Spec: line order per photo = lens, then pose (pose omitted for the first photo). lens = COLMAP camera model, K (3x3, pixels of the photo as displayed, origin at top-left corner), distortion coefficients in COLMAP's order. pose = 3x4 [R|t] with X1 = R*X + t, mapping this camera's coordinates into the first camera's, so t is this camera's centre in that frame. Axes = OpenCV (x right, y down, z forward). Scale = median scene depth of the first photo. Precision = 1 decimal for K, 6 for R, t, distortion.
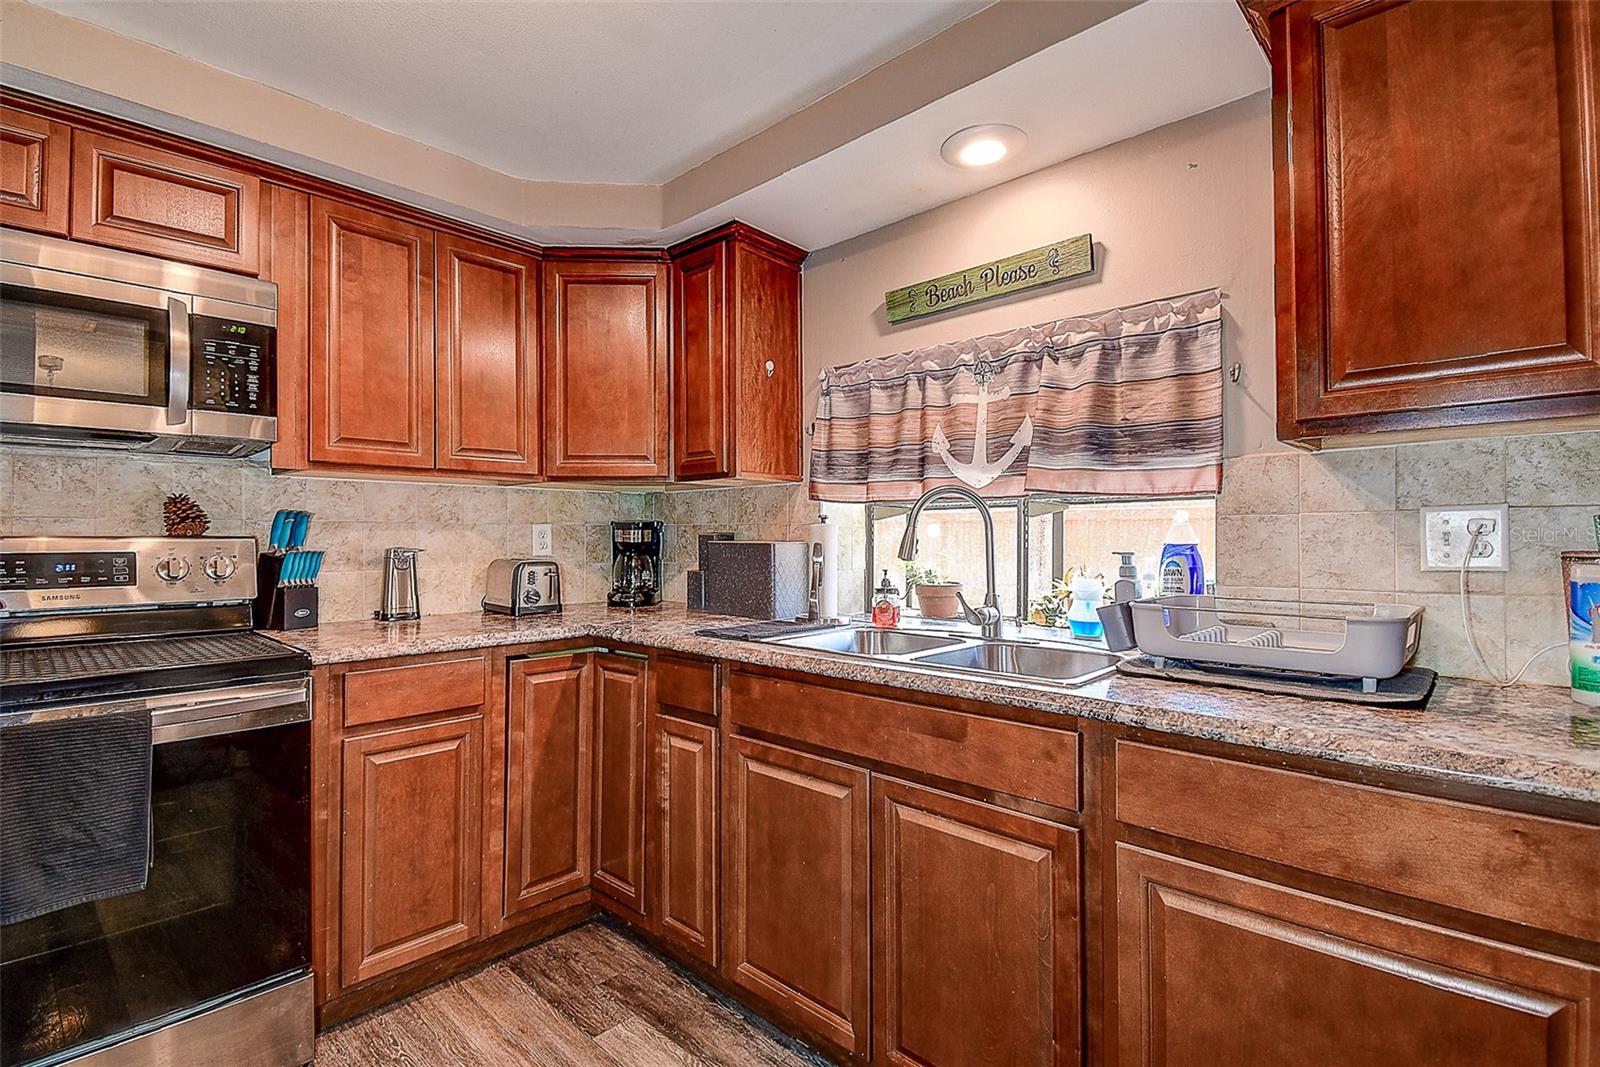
lens RADIAL K [[735.2, 0, 798.1], [0, 735.2, 530.5], [0, 0, 1]] dist [0.035917, -0.033755]
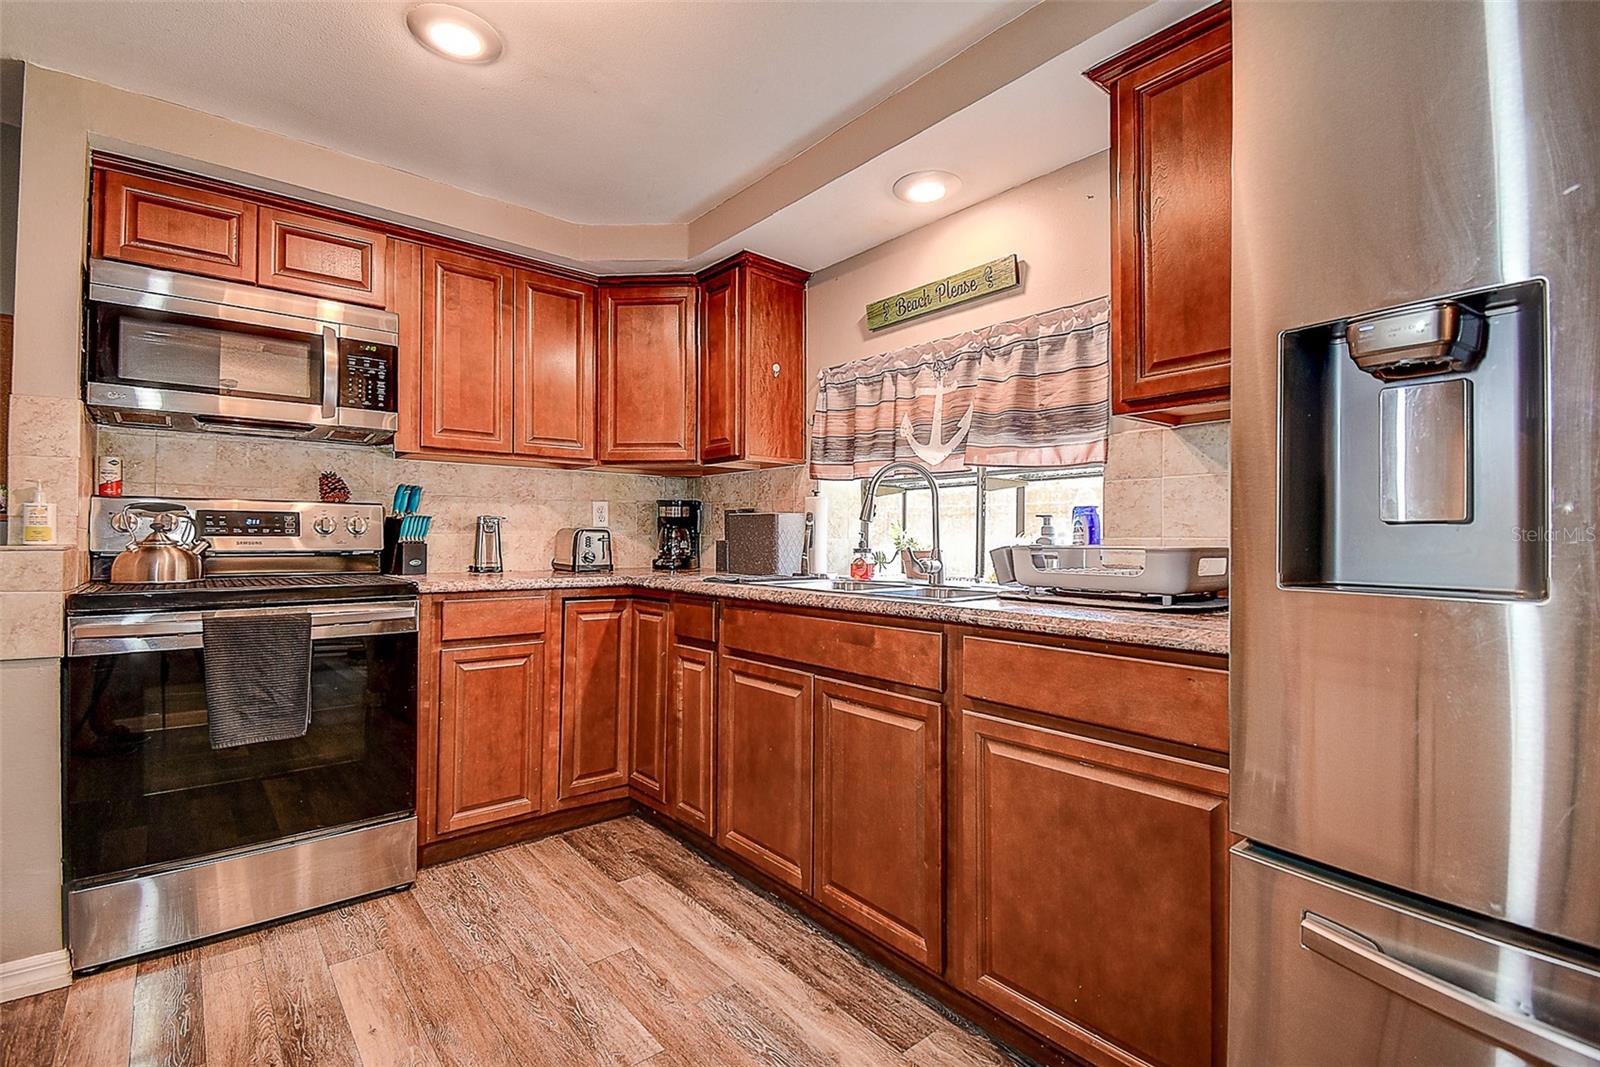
lens RADIAL K [[735.2, 0, 798.1], [0, 735.2, 530.5], [0, 0, 1]] dist [0.035917, -0.033755]
pose [[0.992444, 0.005938, -0.122559, 0.179291], [-0.006410, 0.999973, -0.003459, 0.058586], [0.122535, 0.004219, 0.992455, -0.238181]]
